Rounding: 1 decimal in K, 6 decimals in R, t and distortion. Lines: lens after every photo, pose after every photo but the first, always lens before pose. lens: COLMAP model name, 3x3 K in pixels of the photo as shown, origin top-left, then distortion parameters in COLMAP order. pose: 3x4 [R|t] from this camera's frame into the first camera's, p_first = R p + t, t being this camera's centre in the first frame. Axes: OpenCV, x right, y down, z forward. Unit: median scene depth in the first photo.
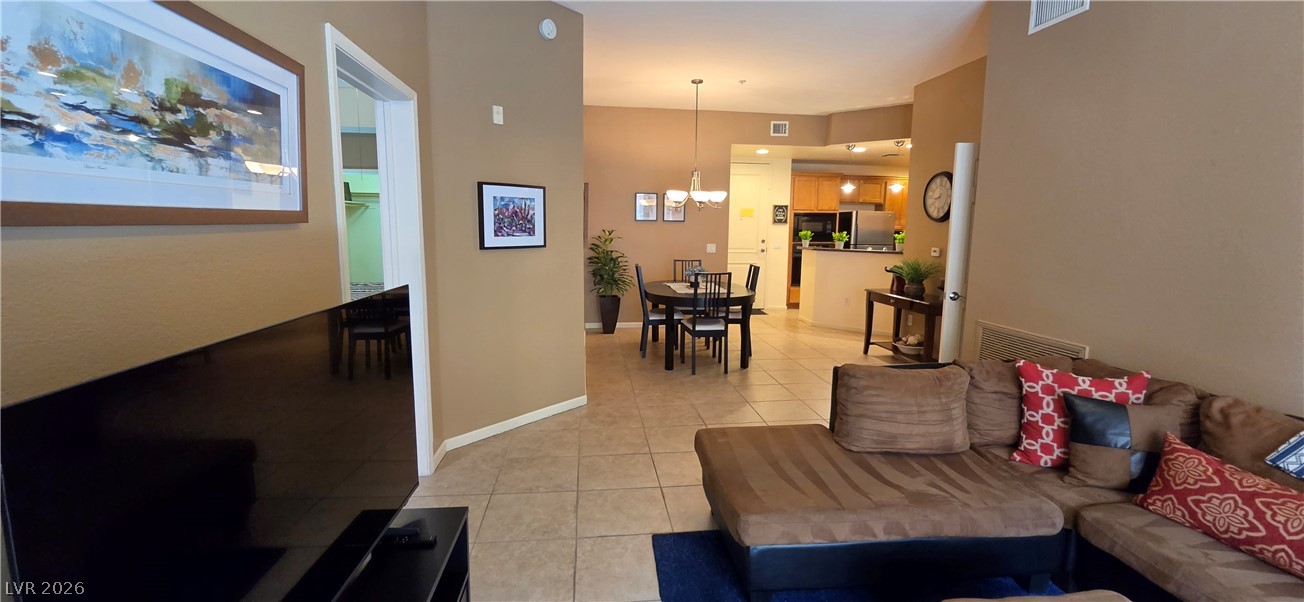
lens RADIAL K [[539.3, 0, 655.1], [0, 539.3, 293.5], [0, 0, 1]] dist [-0.004651, 0.005163]
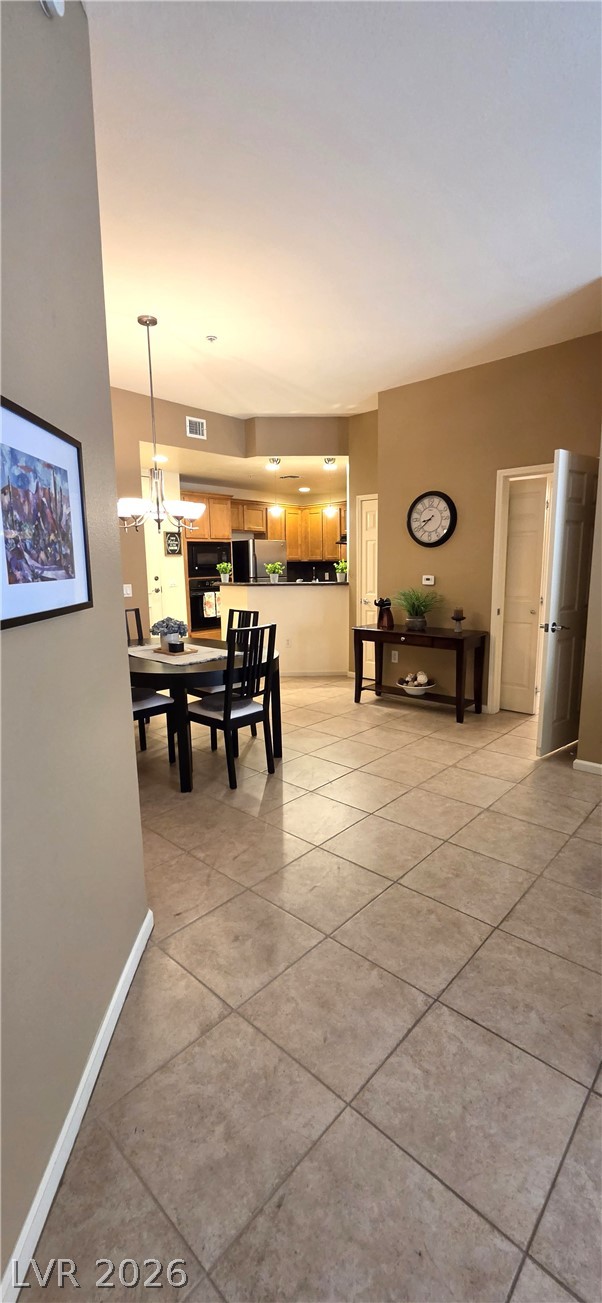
lens RADIAL K [[540.7, 0, 307.5], [0, 540.7, 651.1], [0, 0, 1]] dist [-0.001096, 0.003762]
pose [[0.761030, -0.127184, 0.636128, -0.231094], [0.102835, 0.991846, 0.075277, -0.046673], [-0.640515, 0.008128, 0.767903, 0.418520]]
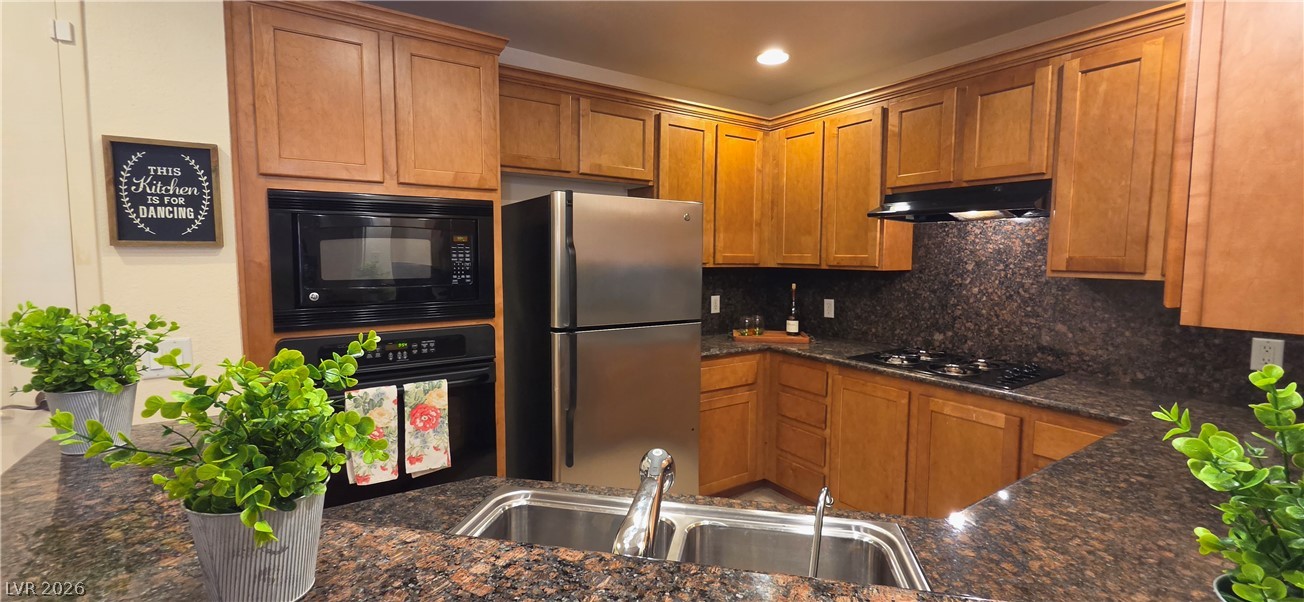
lens RADIAL K [[539.3, 0, 655.1], [0, 539.3, 293.5], [0, 0, 1]] dist [-0.004651, 0.005163]
pose [[0.894222, -0.039443, 0.445883, 0.476929], [0.061633, 0.997472, -0.035370, -0.154082], [-0.443361, 0.059110, 0.894392, 1.223237]]
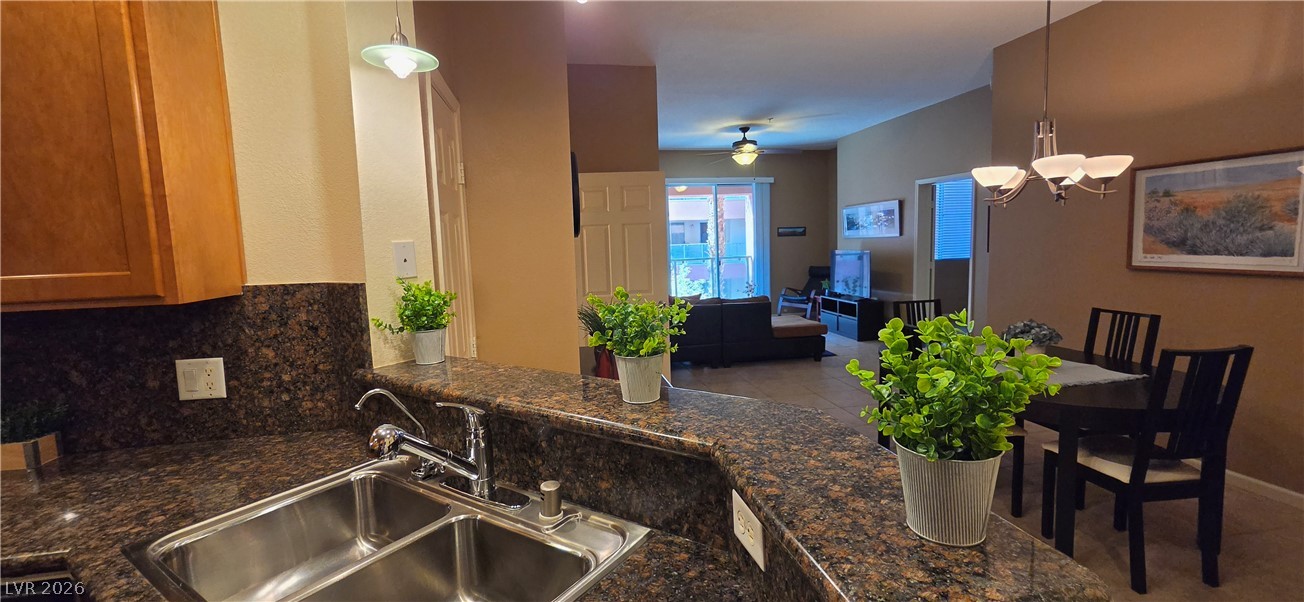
lens RADIAL K [[536.5, 0, 655.1], [0, 536.5, 295.0], [0, 0, 1]] dist [-0.013553, 0.007130]
pose [[-0.997575, 0.029067, -0.063245, 0.463484], [0.014254, 0.974684, 0.223133, -0.195044], [0.068130, 0.221690, -0.972734, 1.524972]]
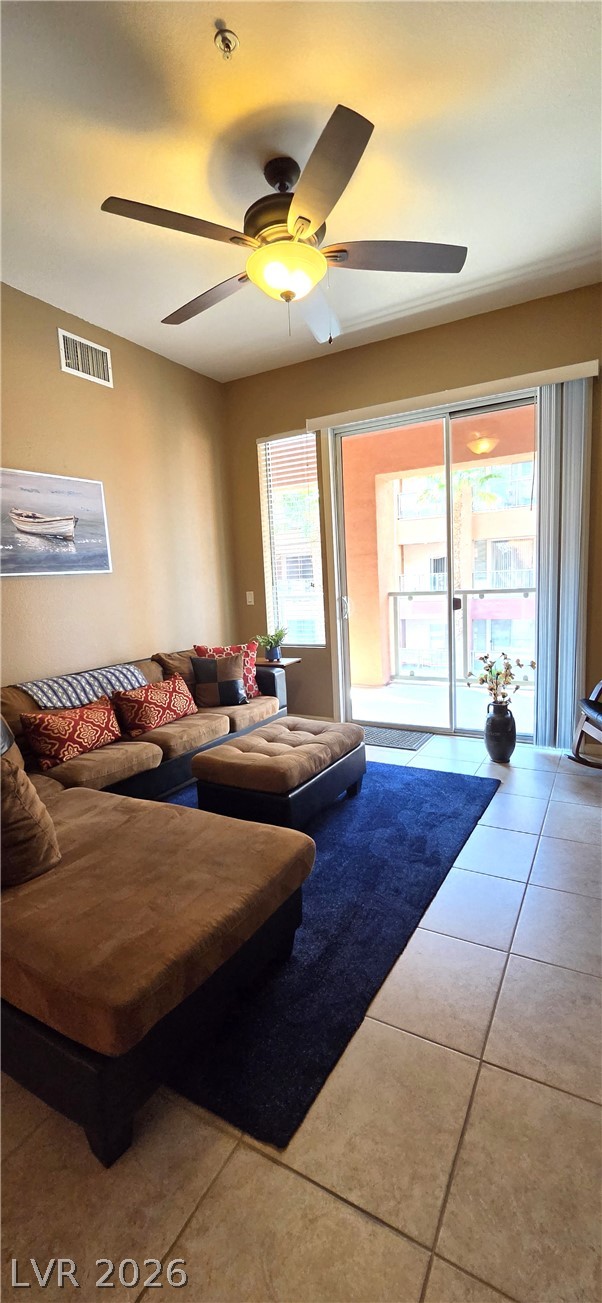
lens RADIAL K [[540.7, 0, 307.5], [0, 540.7, 651.1], [0, 0, 1]] dist [-0.001096, 0.003762]
pose [[-0.806444, -0.055490, 0.588701, -0.127182], [0.107568, 0.965208, 0.238334, -0.044161], [-0.581444, 0.255528, -0.772417, 0.555341]]
